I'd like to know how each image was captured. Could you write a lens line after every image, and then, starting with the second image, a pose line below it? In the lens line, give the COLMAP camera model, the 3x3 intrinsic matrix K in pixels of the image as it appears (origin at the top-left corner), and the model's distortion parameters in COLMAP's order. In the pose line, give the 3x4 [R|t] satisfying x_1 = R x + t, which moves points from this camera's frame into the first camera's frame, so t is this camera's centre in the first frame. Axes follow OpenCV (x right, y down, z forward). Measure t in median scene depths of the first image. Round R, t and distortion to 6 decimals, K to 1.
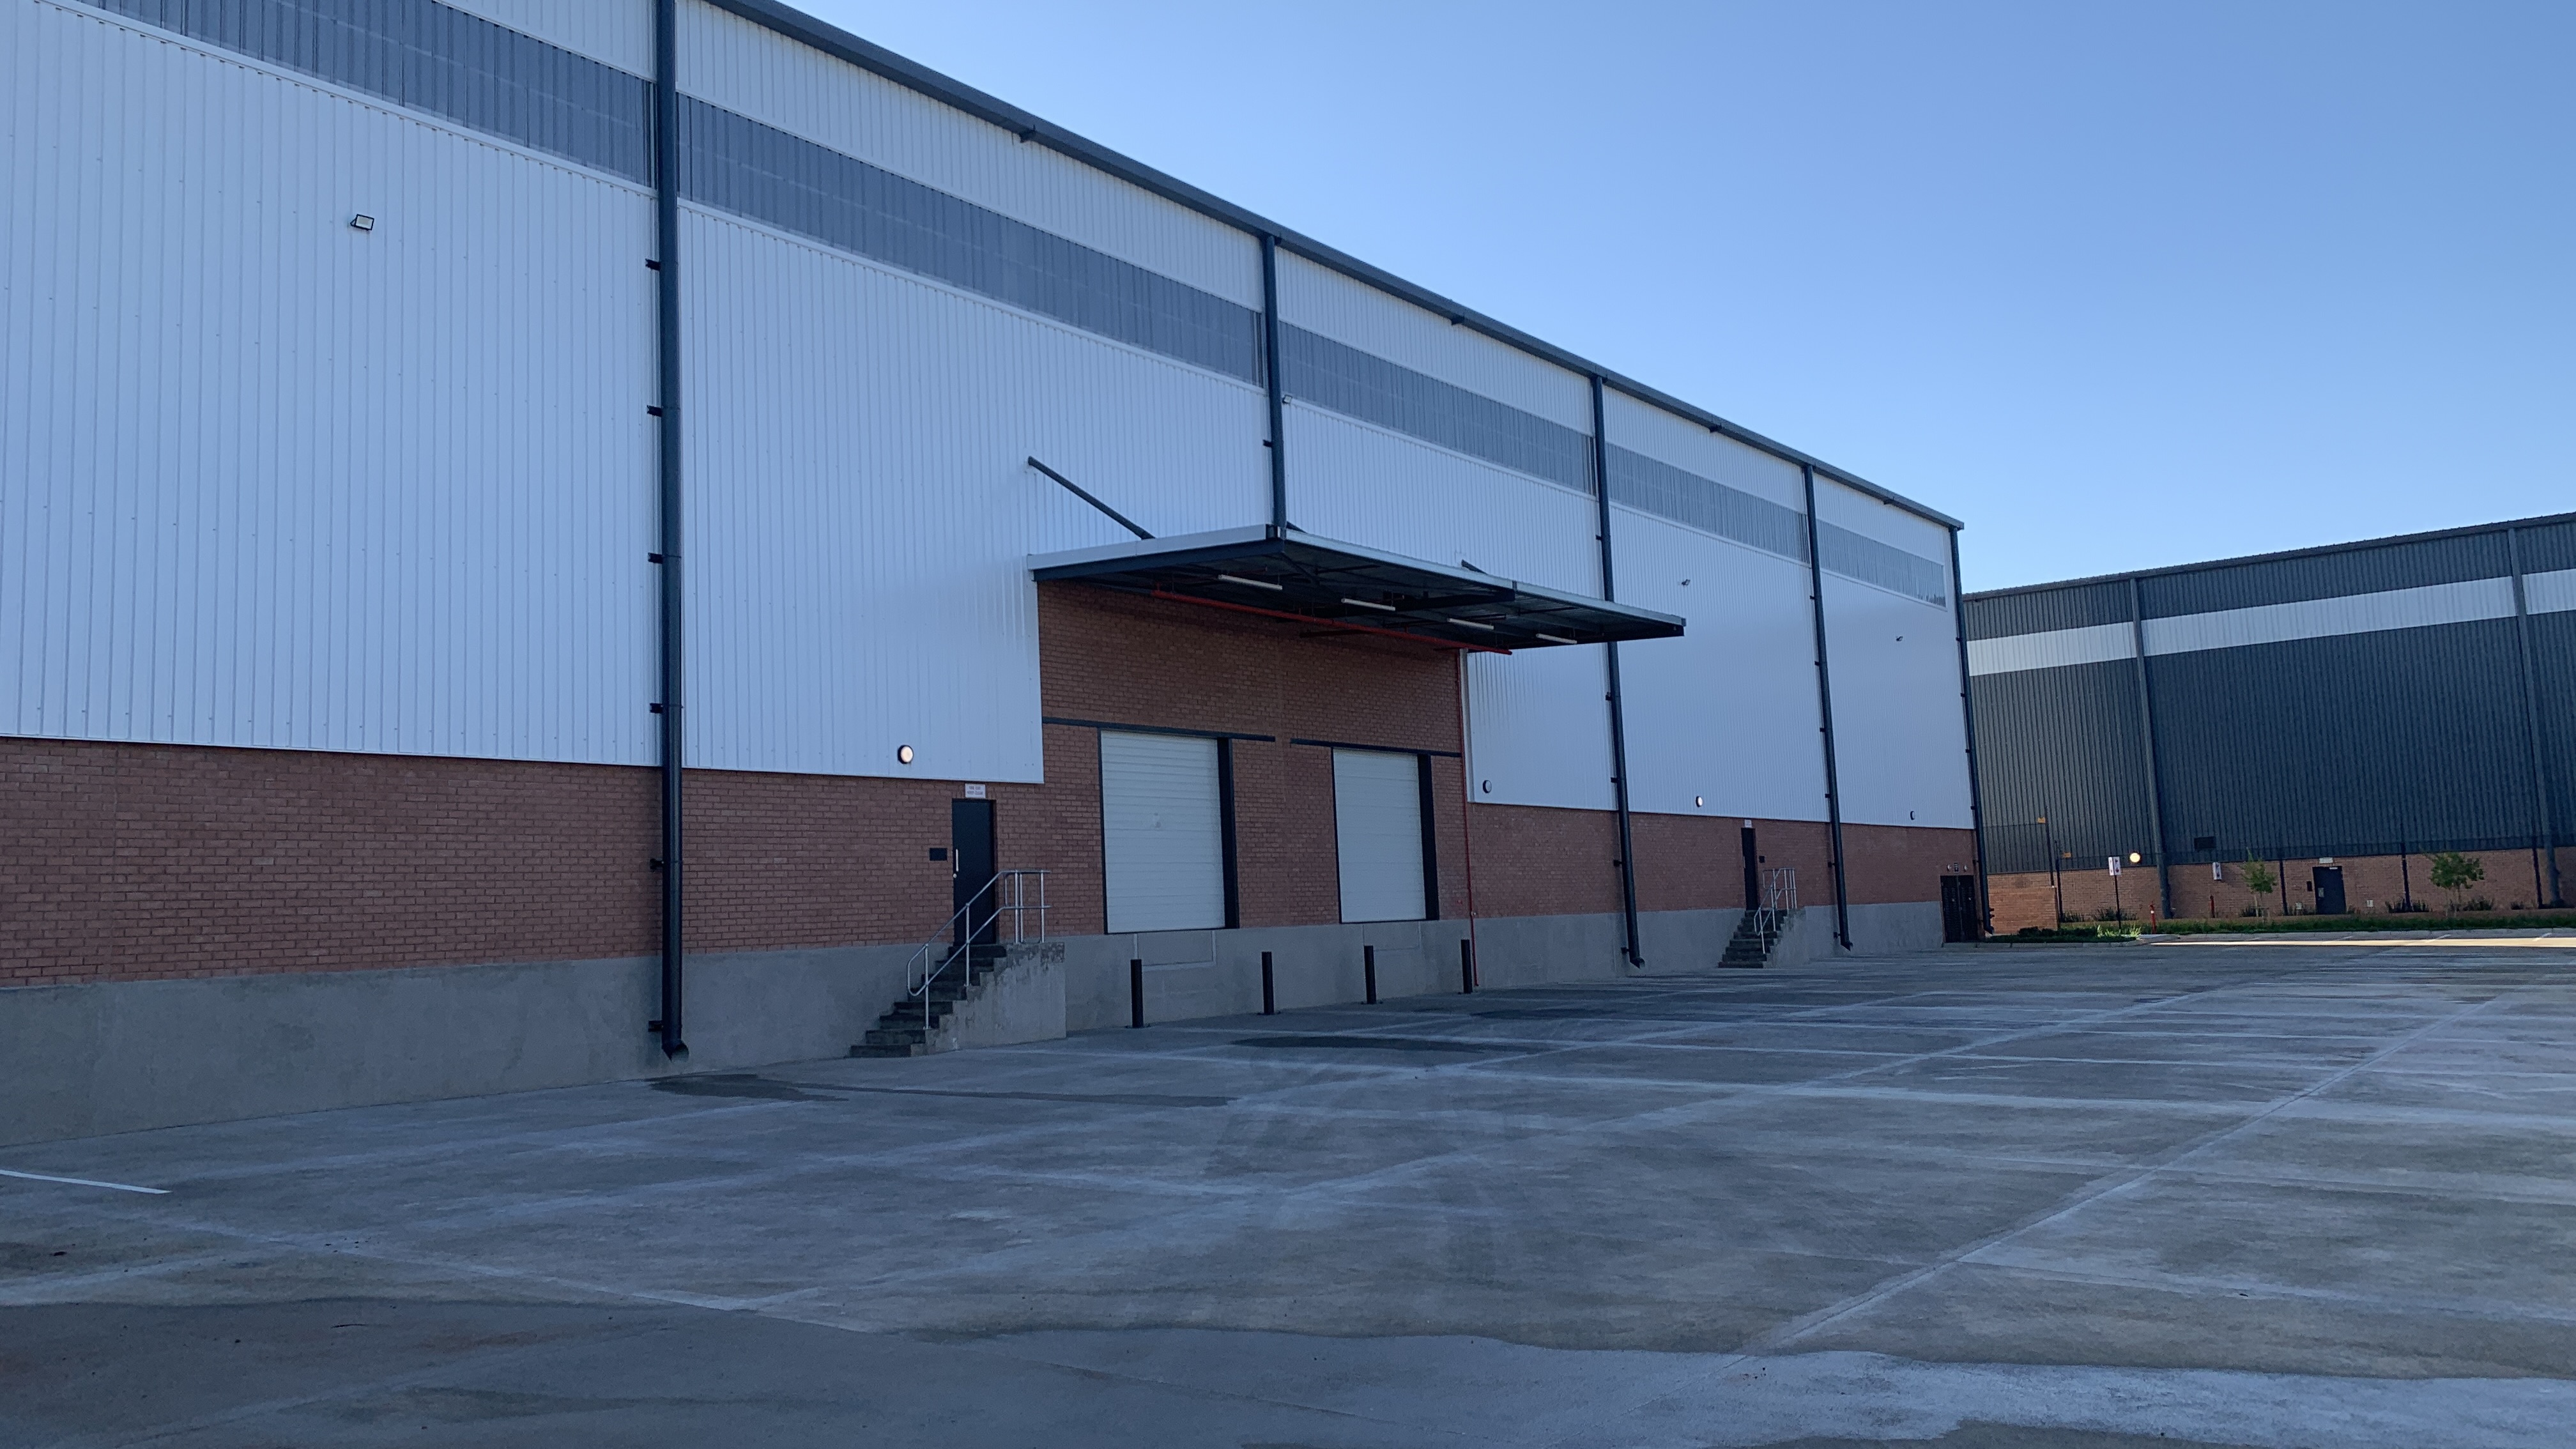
lens RADIAL K [[1869.6, 0, 1288.0], [0, 1869.6, 724.5], [0, 0, 1]] dist [0.036037, -0.076974]
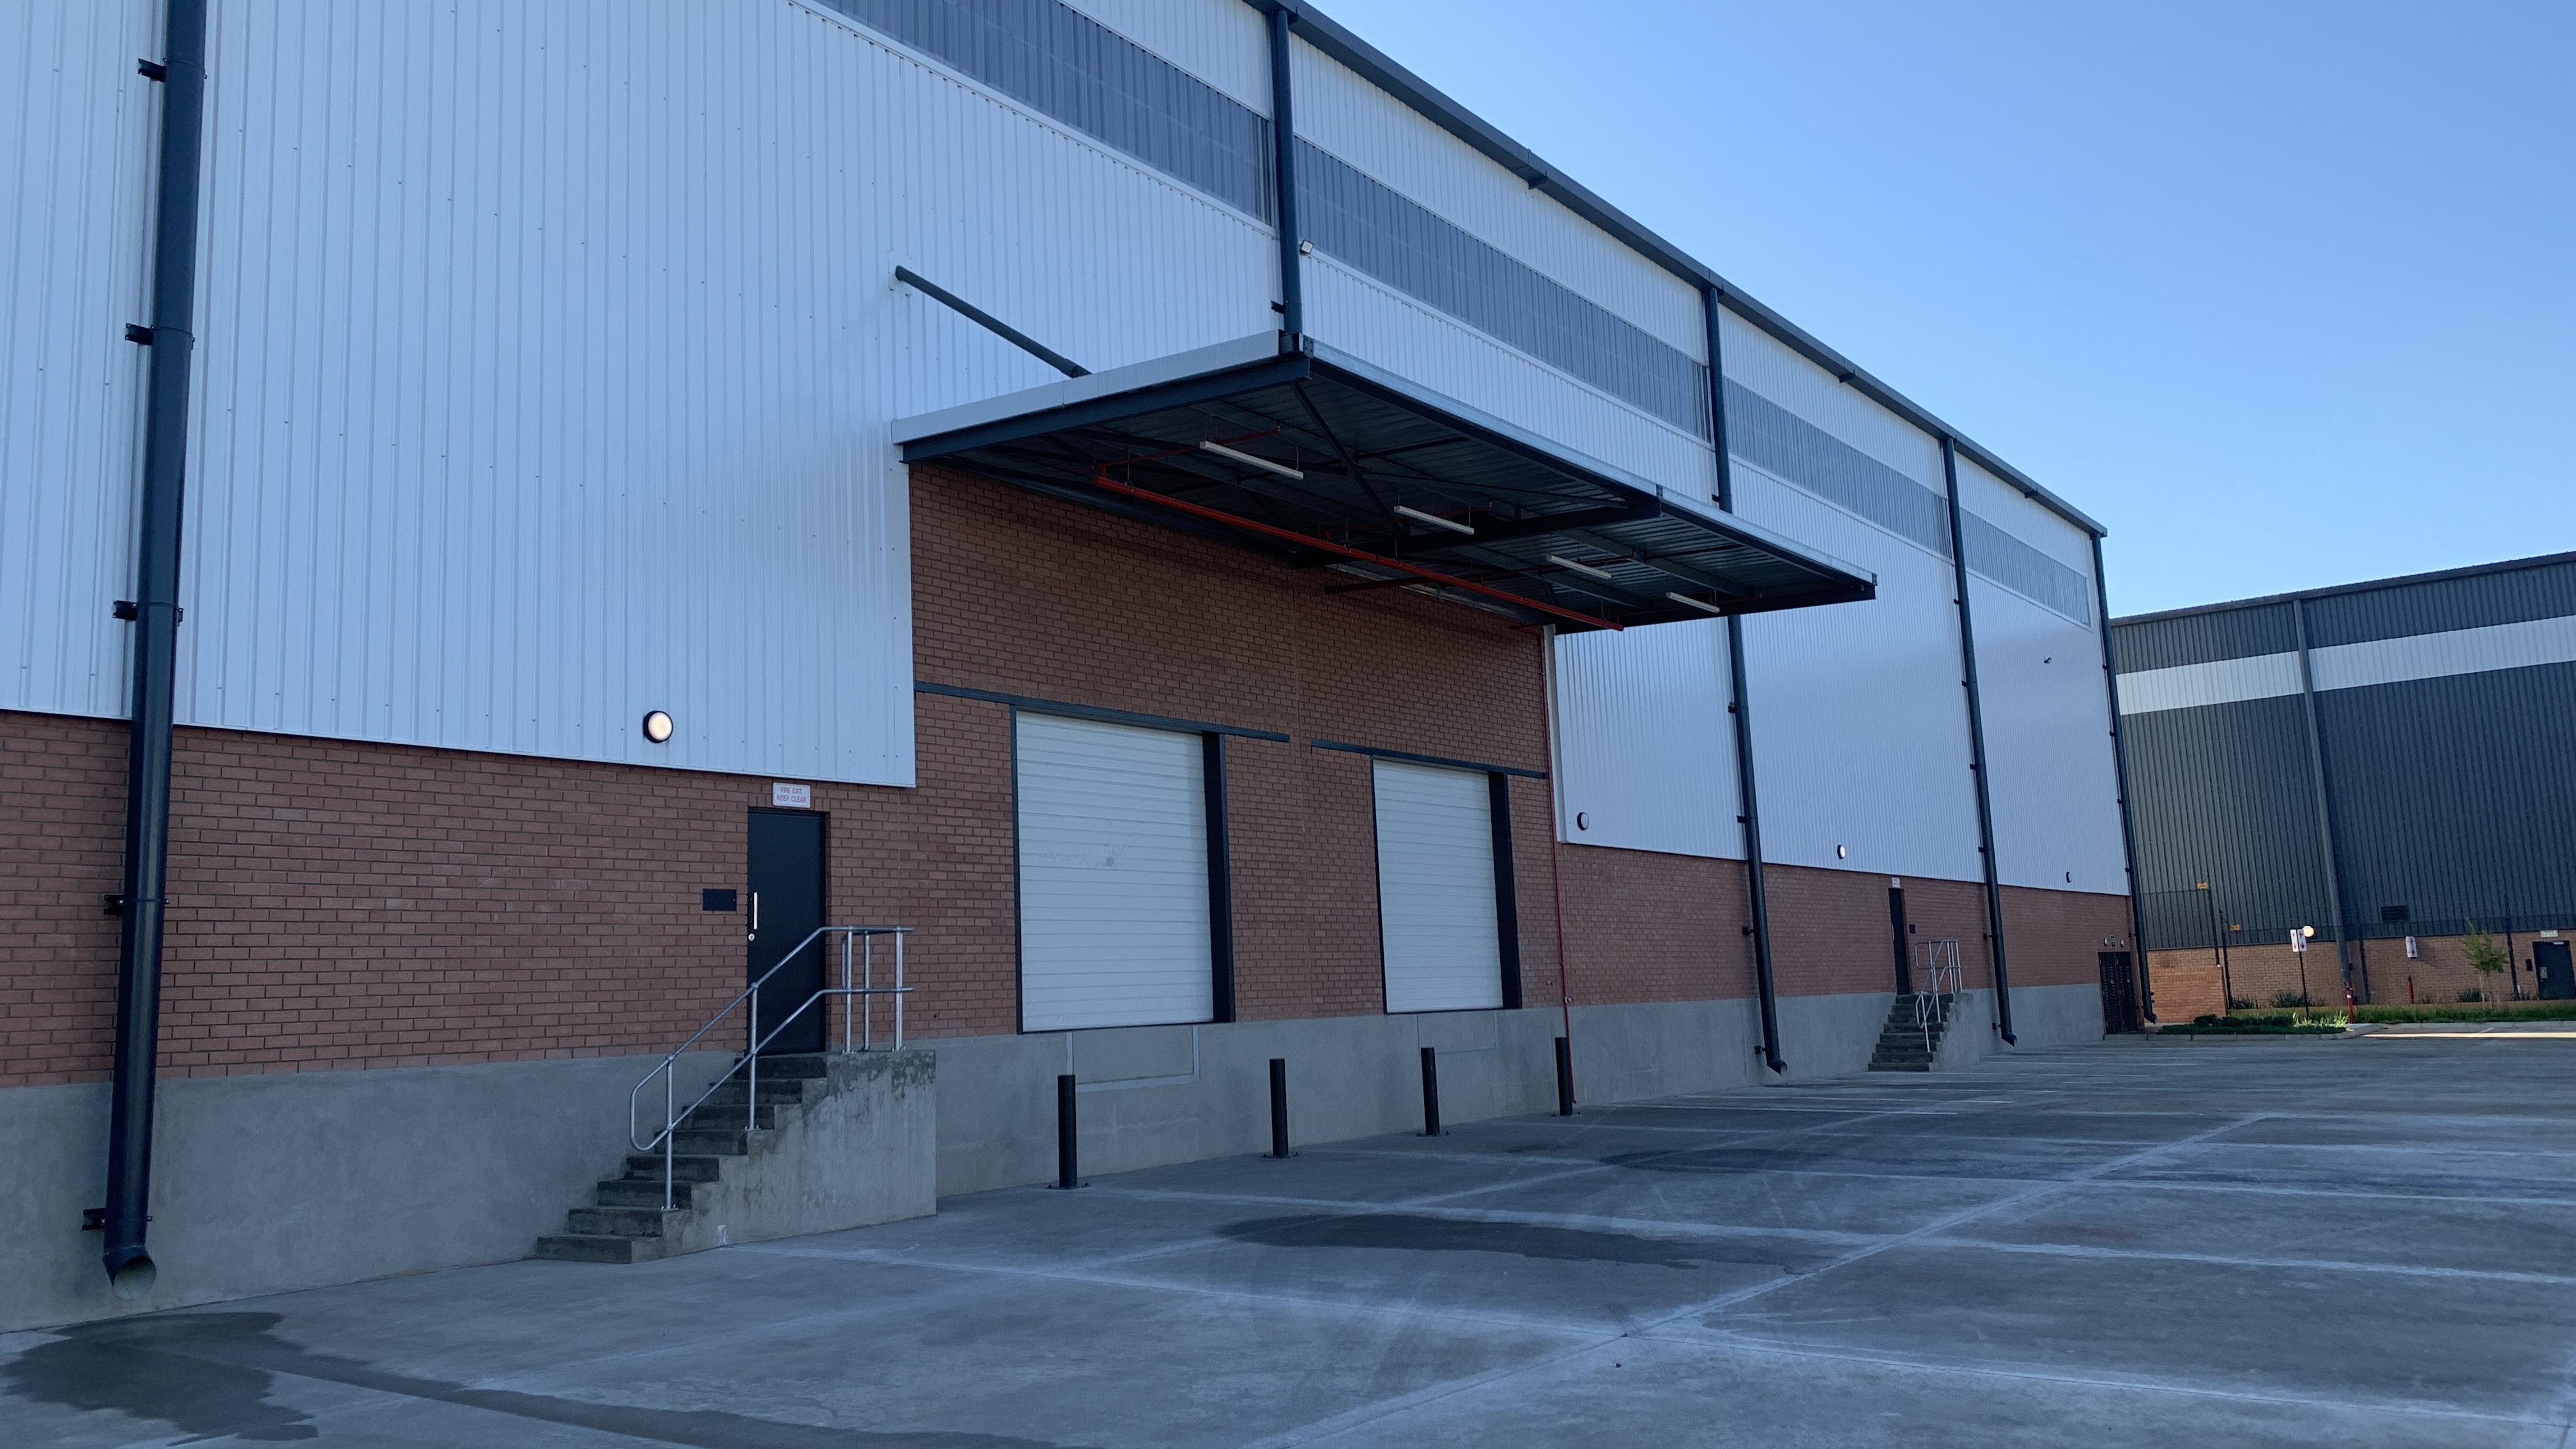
lens RADIAL K [[1869.6, 0, 1288.0], [0, 1869.6, 724.5], [0, 0, 1]] dist [0.036037, -0.076974]
pose [[0.999997, 0.000483, -0.002571, -0.005419], [-0.000595, 0.999051, -0.043559, 0.032021], [0.002547, 0.043560, 0.999048, 0.328162]]
